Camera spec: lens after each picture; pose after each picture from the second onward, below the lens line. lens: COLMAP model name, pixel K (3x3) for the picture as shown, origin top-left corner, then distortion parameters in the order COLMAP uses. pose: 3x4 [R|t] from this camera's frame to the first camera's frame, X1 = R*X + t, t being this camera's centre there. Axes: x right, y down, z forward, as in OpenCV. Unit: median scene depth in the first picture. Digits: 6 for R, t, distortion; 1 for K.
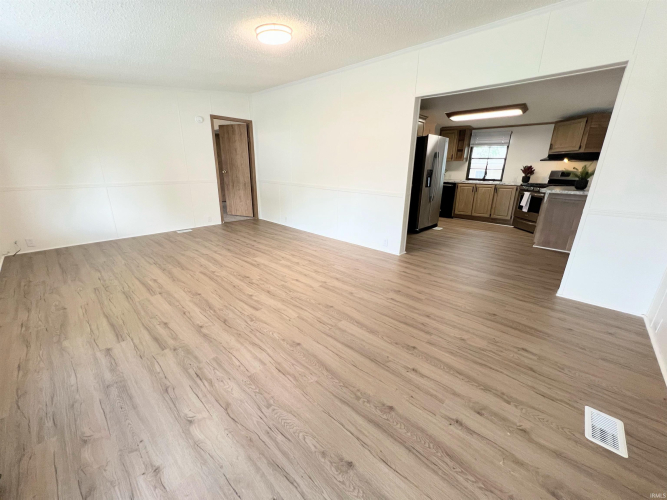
lens RADIAL K [[266.1, 0, 333.5], [0, 266.1, 250.0], [0, 0, 1]] dist [-0.001010, 0.000182]
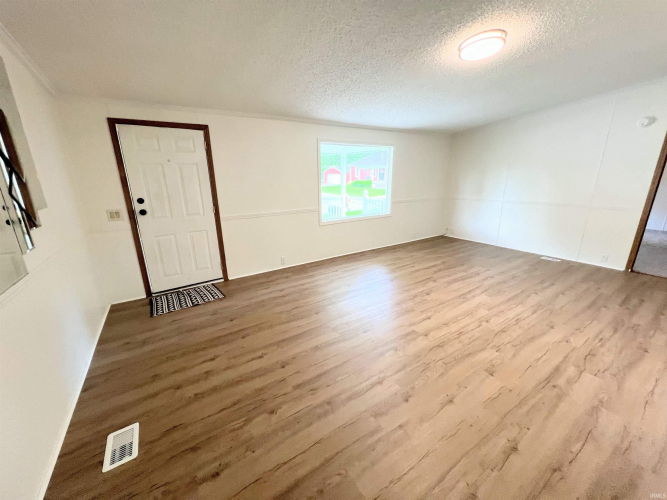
lens RADIAL K [[266.1, 0, 333.5], [0, 266.1, 250.0], [0, 0, 1]] dist [-0.001010, 0.000182]
pose [[-0.235637, 0.252350, -0.938507, 0.711127], [-0.282853, 0.906085, 0.314650, -0.283337], [0.929768, 0.339603, -0.142129, 0.734140]]
